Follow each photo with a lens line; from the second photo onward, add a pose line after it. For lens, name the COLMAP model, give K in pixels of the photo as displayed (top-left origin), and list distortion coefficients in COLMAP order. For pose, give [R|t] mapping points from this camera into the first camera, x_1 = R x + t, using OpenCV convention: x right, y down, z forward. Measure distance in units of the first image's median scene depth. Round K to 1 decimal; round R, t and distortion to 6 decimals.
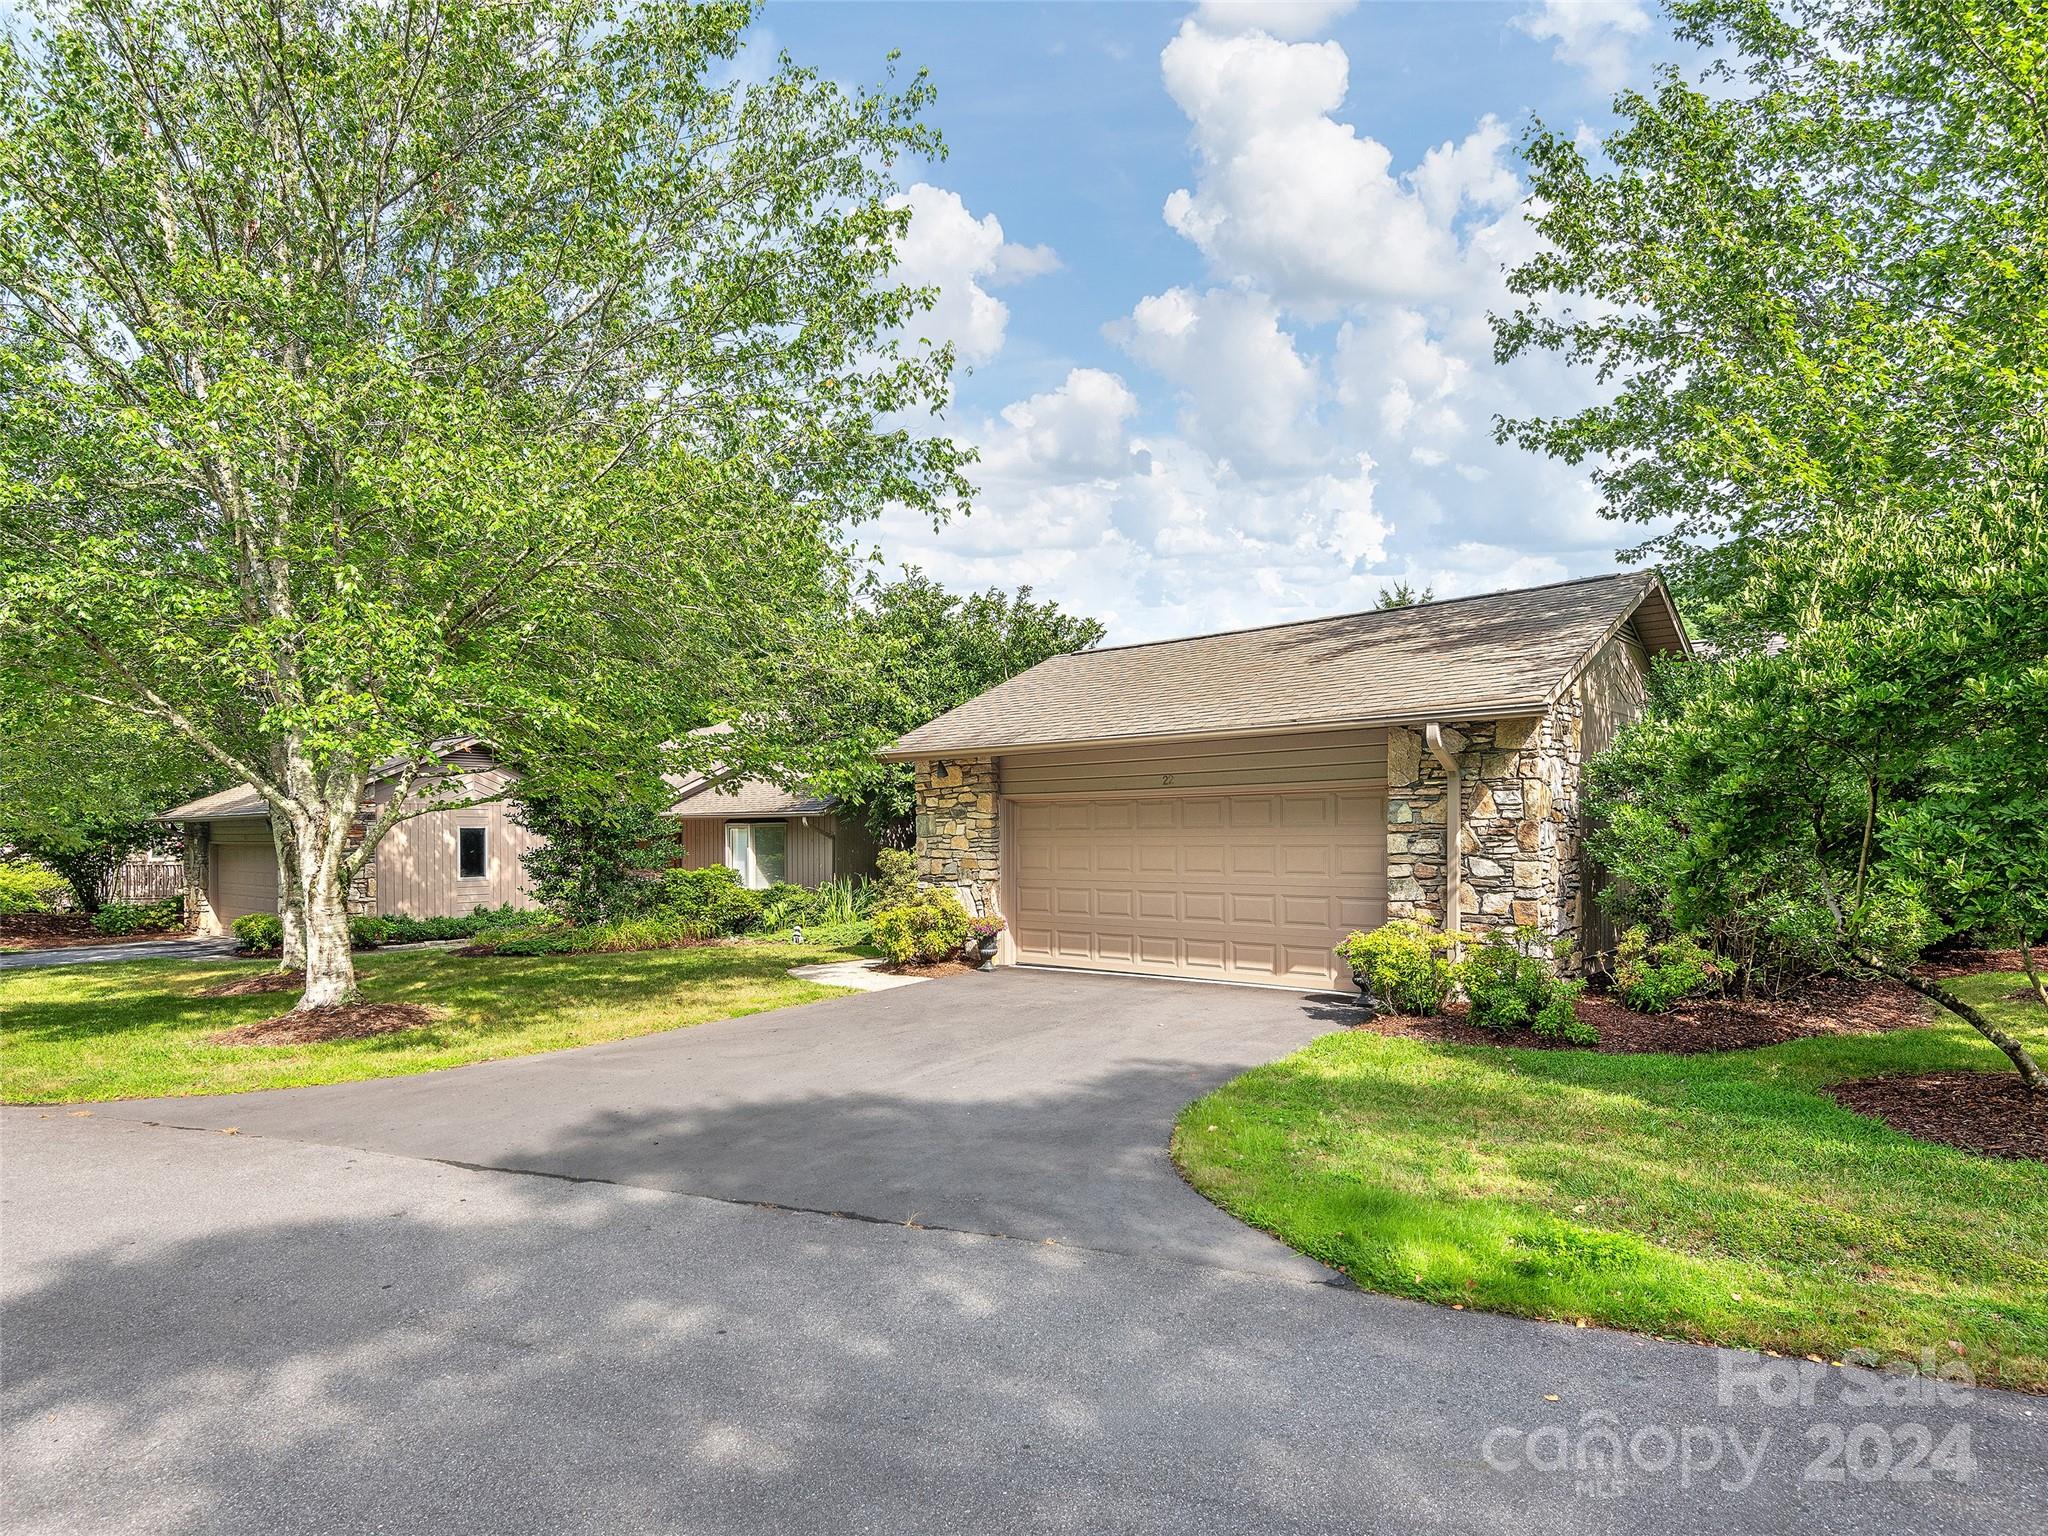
lens RADIAL K [[1026.5, 0, 1024.0], [0, 1026.5, 768.0], [0, 0, 1]] dist [-0.048192, -0.000183]
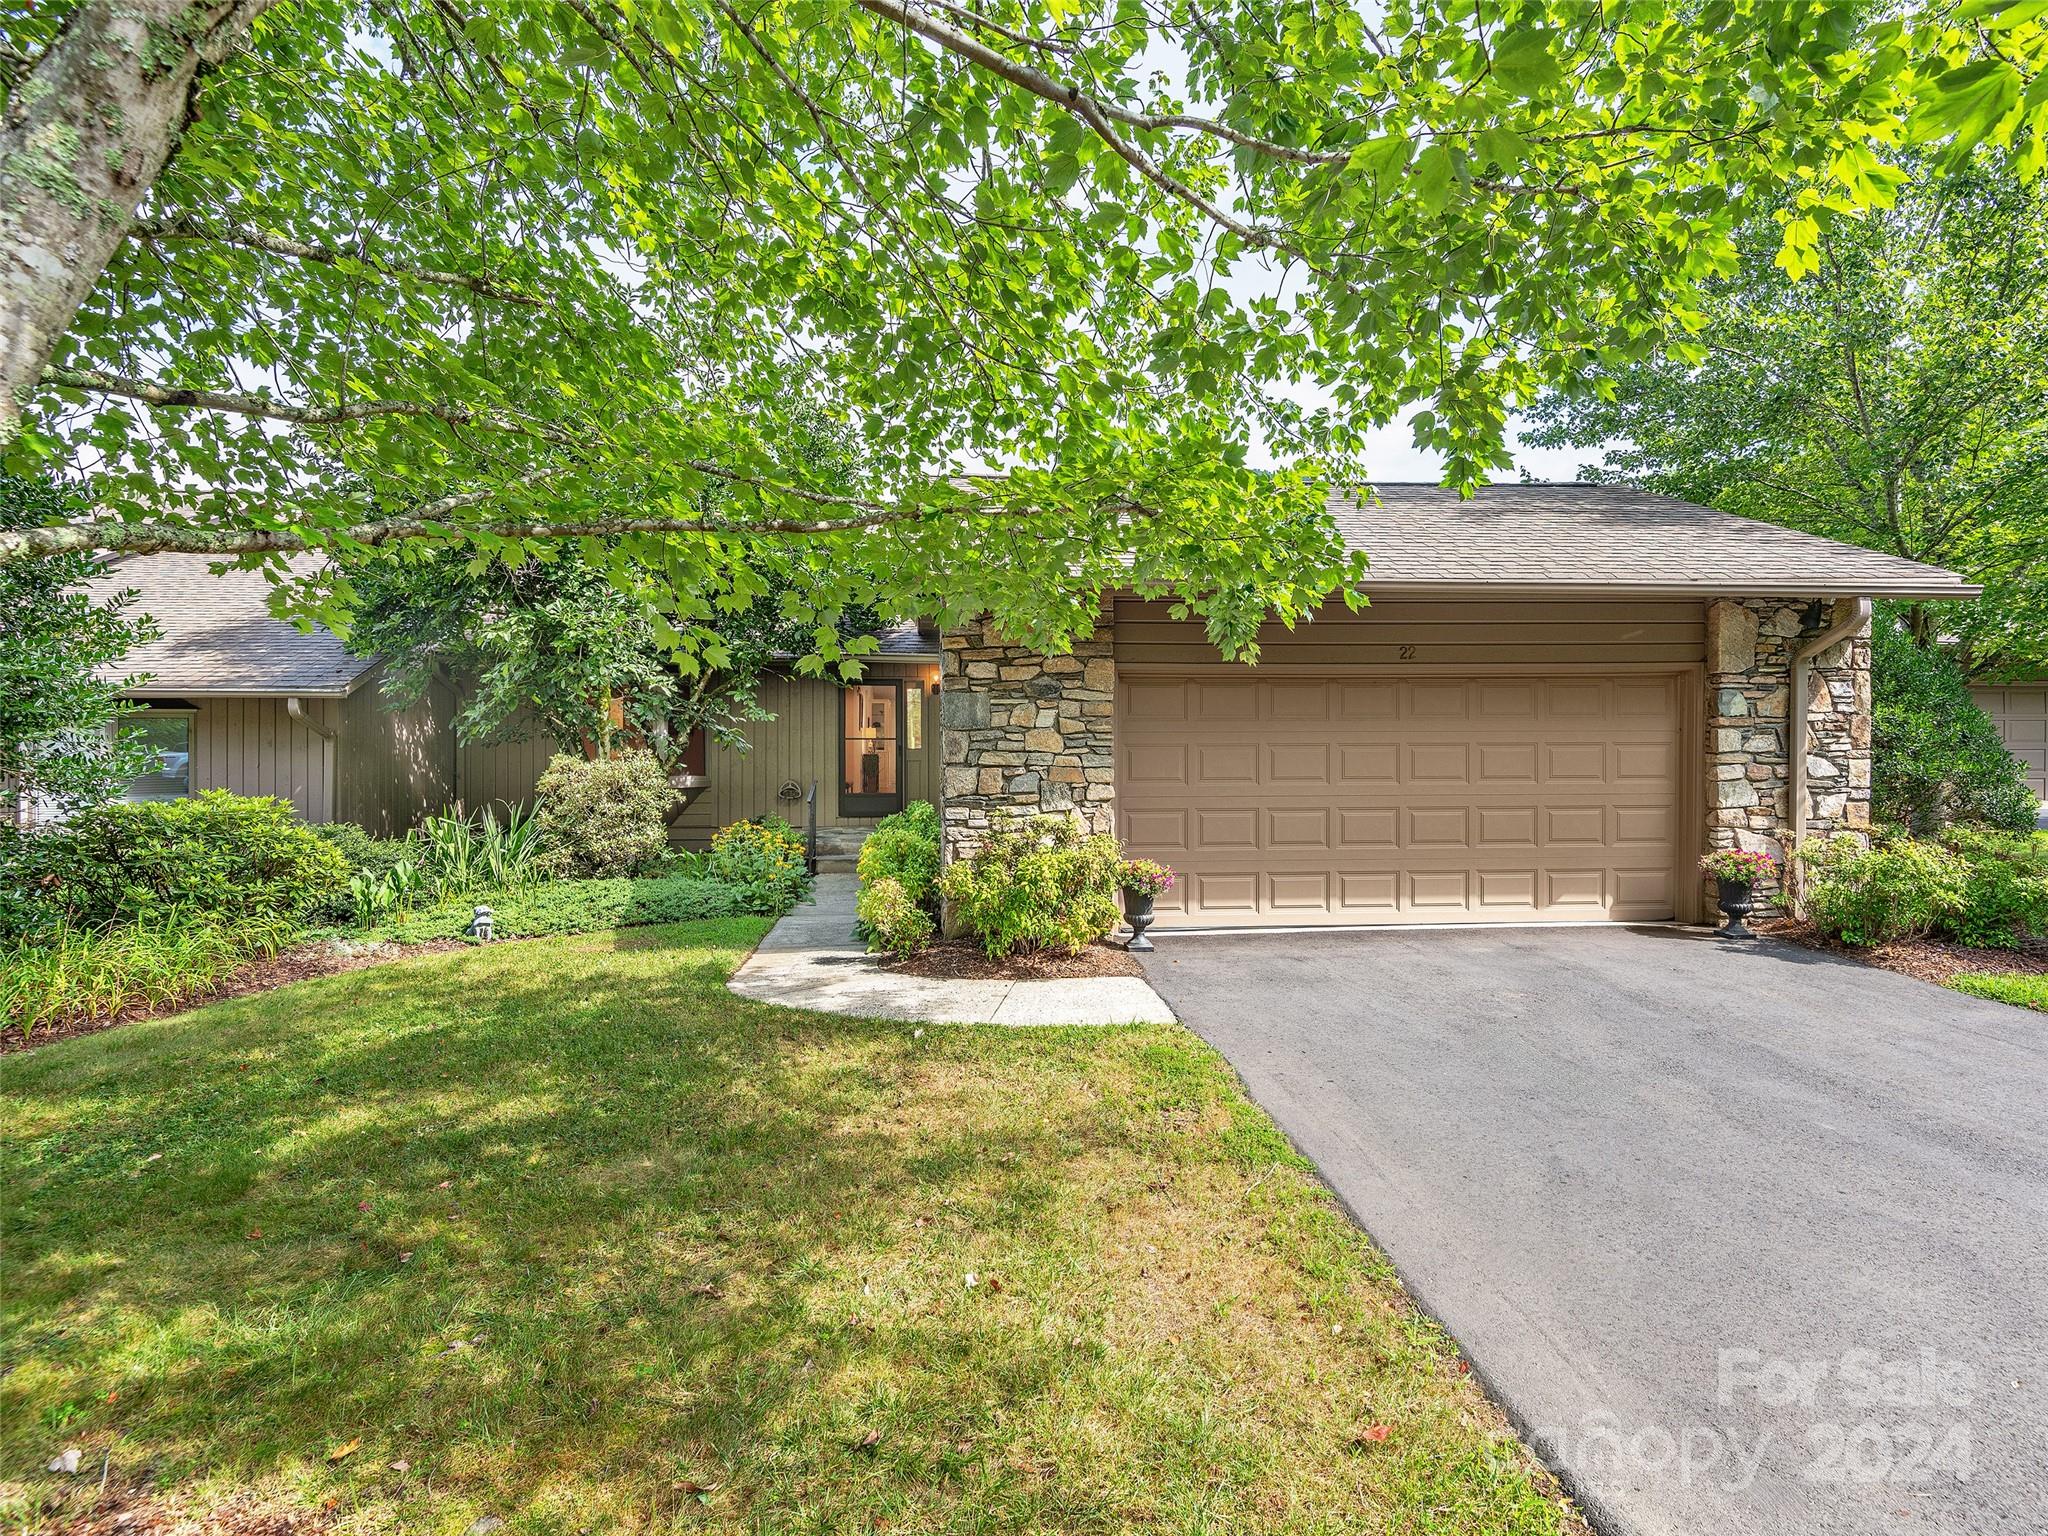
lens RADIAL K [[1026.5, 0, 1024.0], [0, 1026.5, 768.0], [0, 0, 1]] dist [-0.048192, -0.000183]
pose [[0.758982, -0.004754, 0.651095, -0.594388], [-0.042867, 0.997439, 0.057253, 0.071646], [-0.649699, -0.071365, 0.756834, 0.720051]]
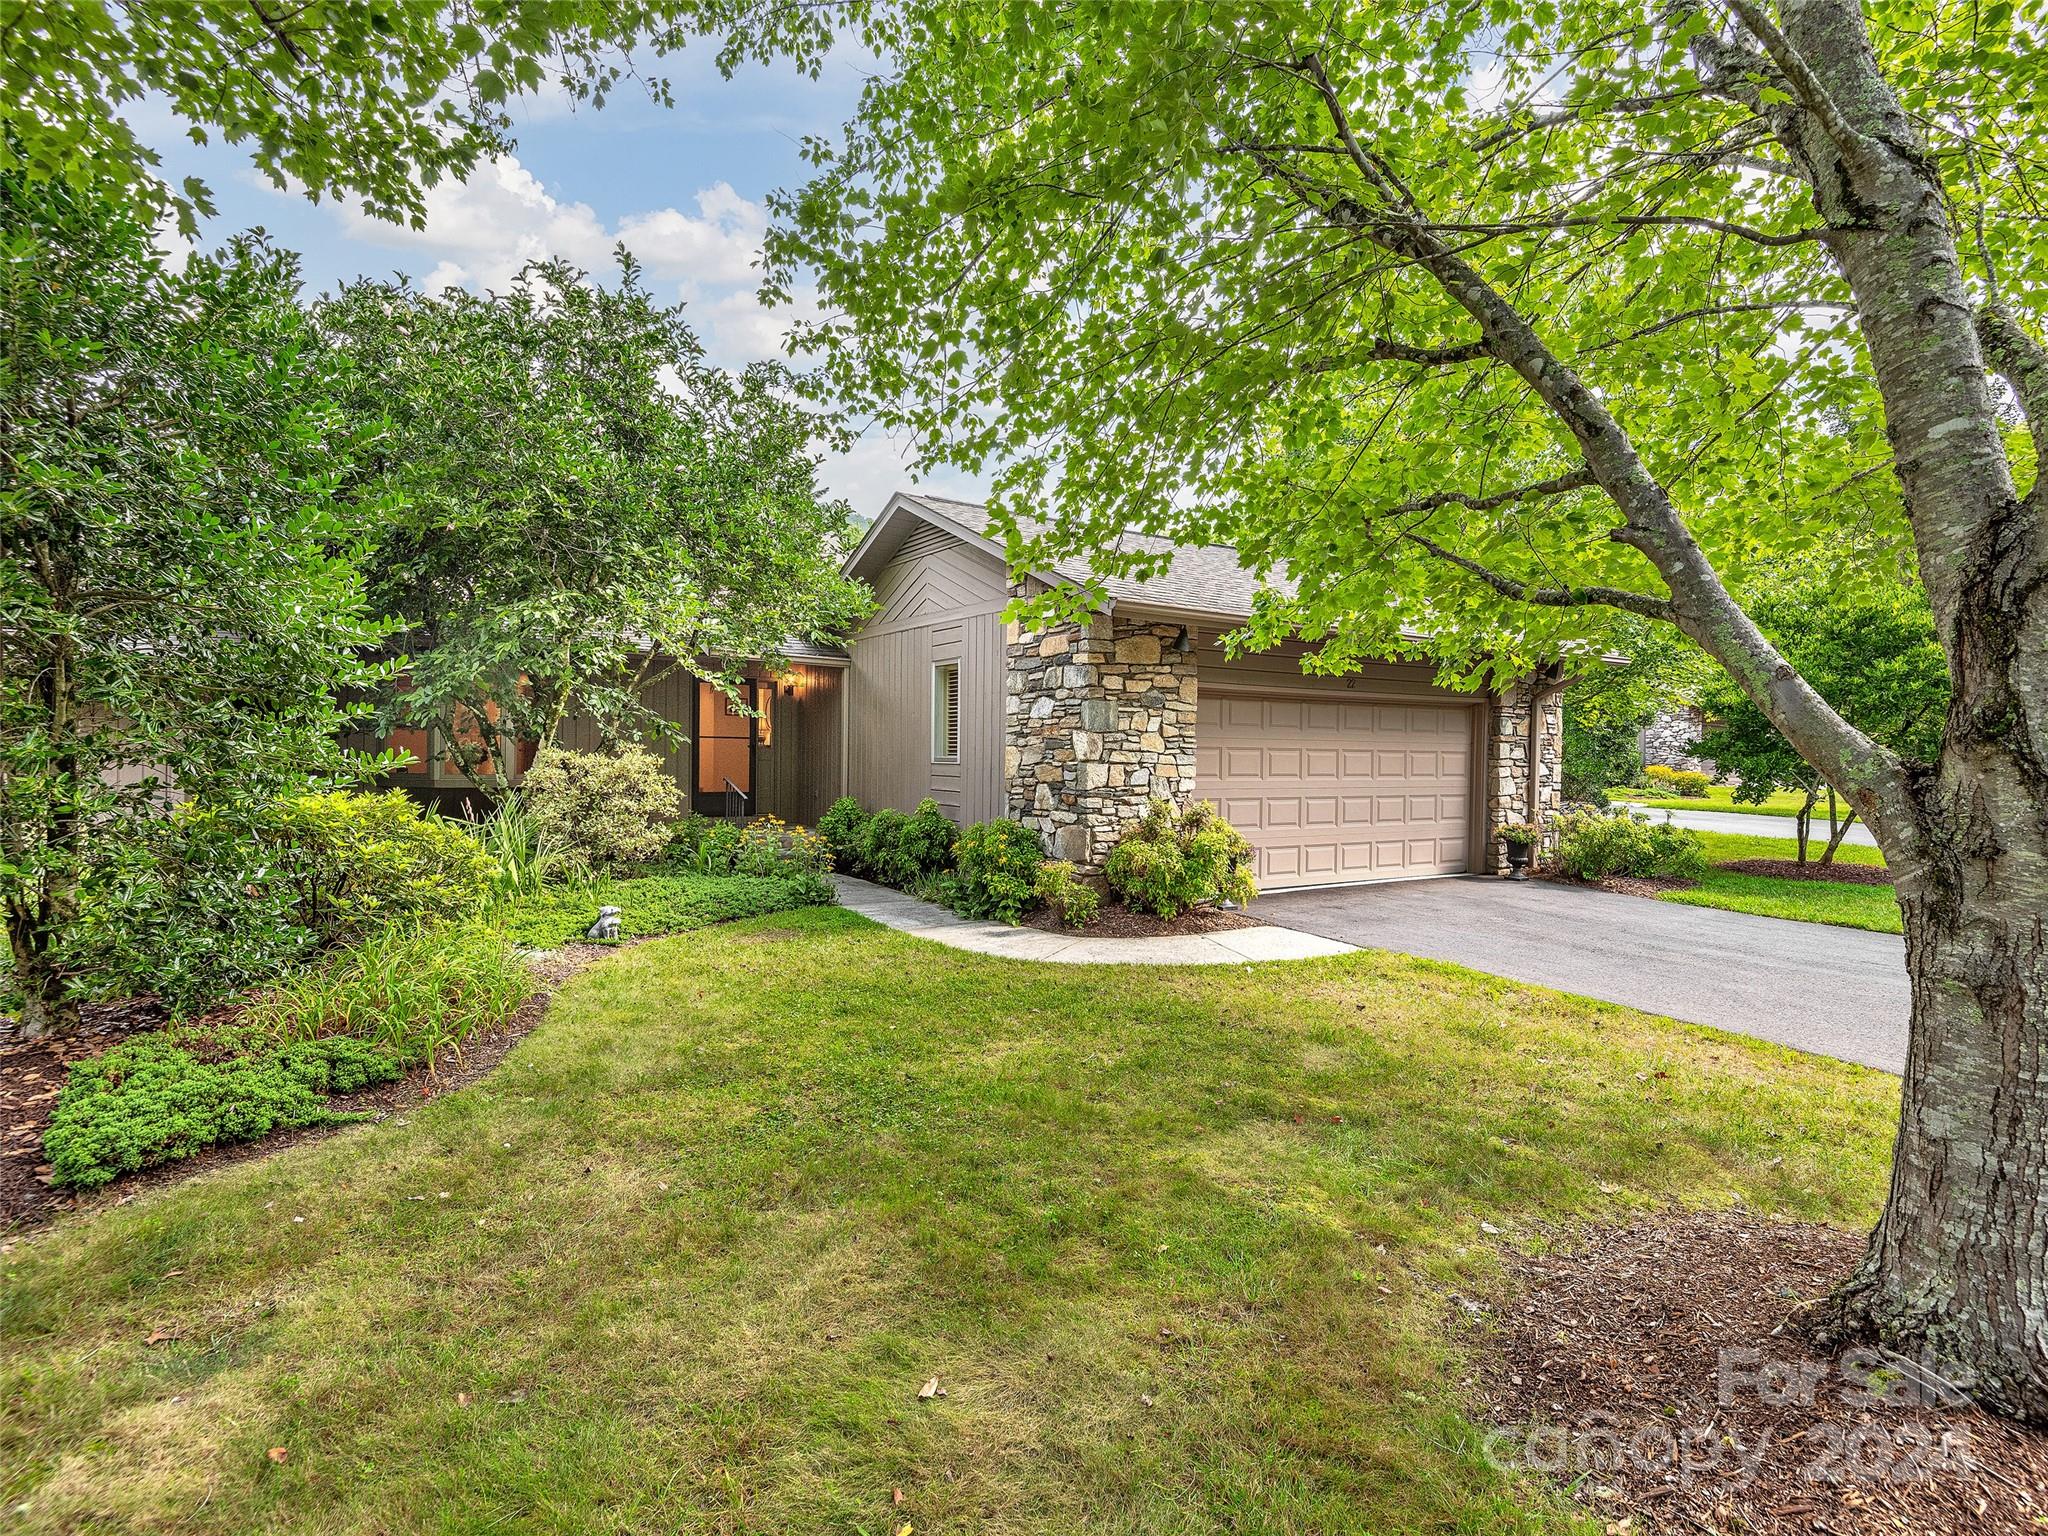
lens RADIAL K [[1026.5, 0, 1024.0], [0, 1026.5, 768.0], [0, 0, 1]] dist [-0.048192, -0.000183]
pose [[0.345000, 0.002370, 0.938600, -1.000999], [-0.070268, 0.997256, 0.023310, 0.104193], [-0.935969, -0.073995, 0.344220, 1.080491]]
